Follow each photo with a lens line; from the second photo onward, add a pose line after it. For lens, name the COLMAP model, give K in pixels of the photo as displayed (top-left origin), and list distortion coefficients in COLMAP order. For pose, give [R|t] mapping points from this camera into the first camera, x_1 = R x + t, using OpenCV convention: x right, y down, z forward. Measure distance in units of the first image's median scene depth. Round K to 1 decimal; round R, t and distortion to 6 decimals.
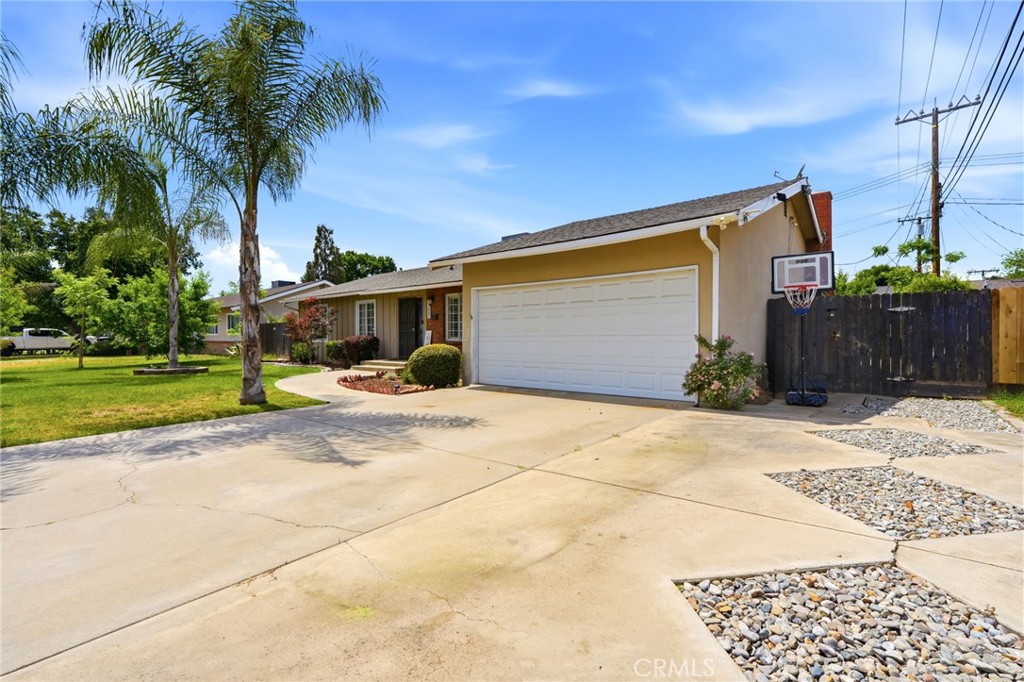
lens RADIAL K [[458.1, 0, 511.9], [0, 458.1, 338.6], [0, 0, 1]] dist [0.000326, 0.000088]
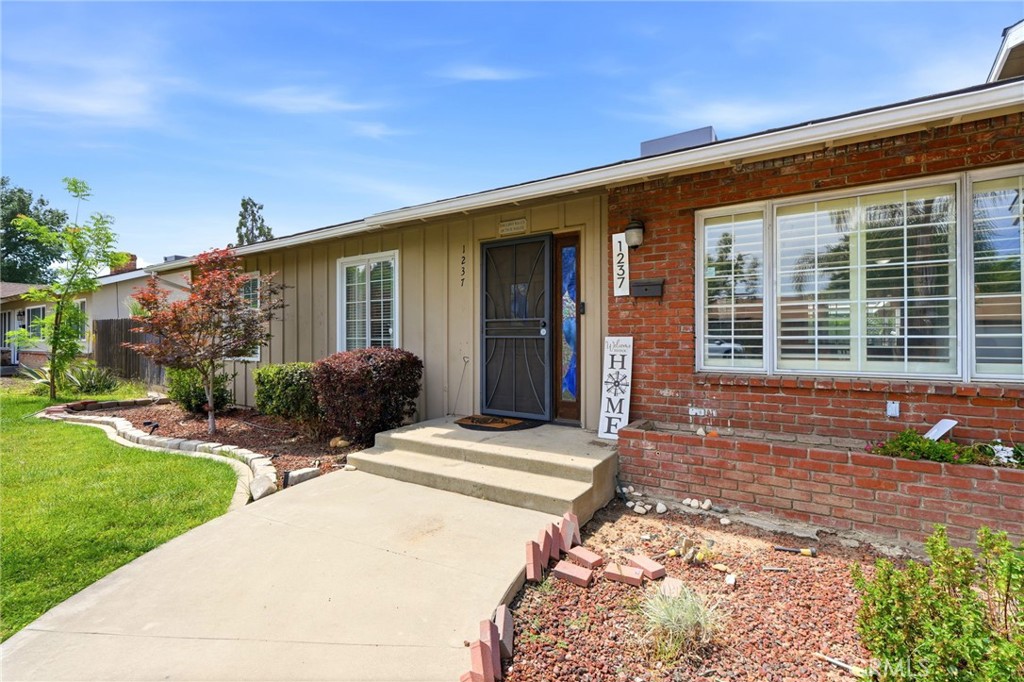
lens RADIAL K [[458.1, 0, 510.9], [0, 458.1, 340.9], [0, 0, 1]] dist [0.000326, 0.000088]
pose [[0.991934, 0.002192, 0.126735, -0.243508], [-0.001971, 0.999996, -0.001867, -0.011684], [-0.126738, 0.001602, 0.991935, 0.595663]]
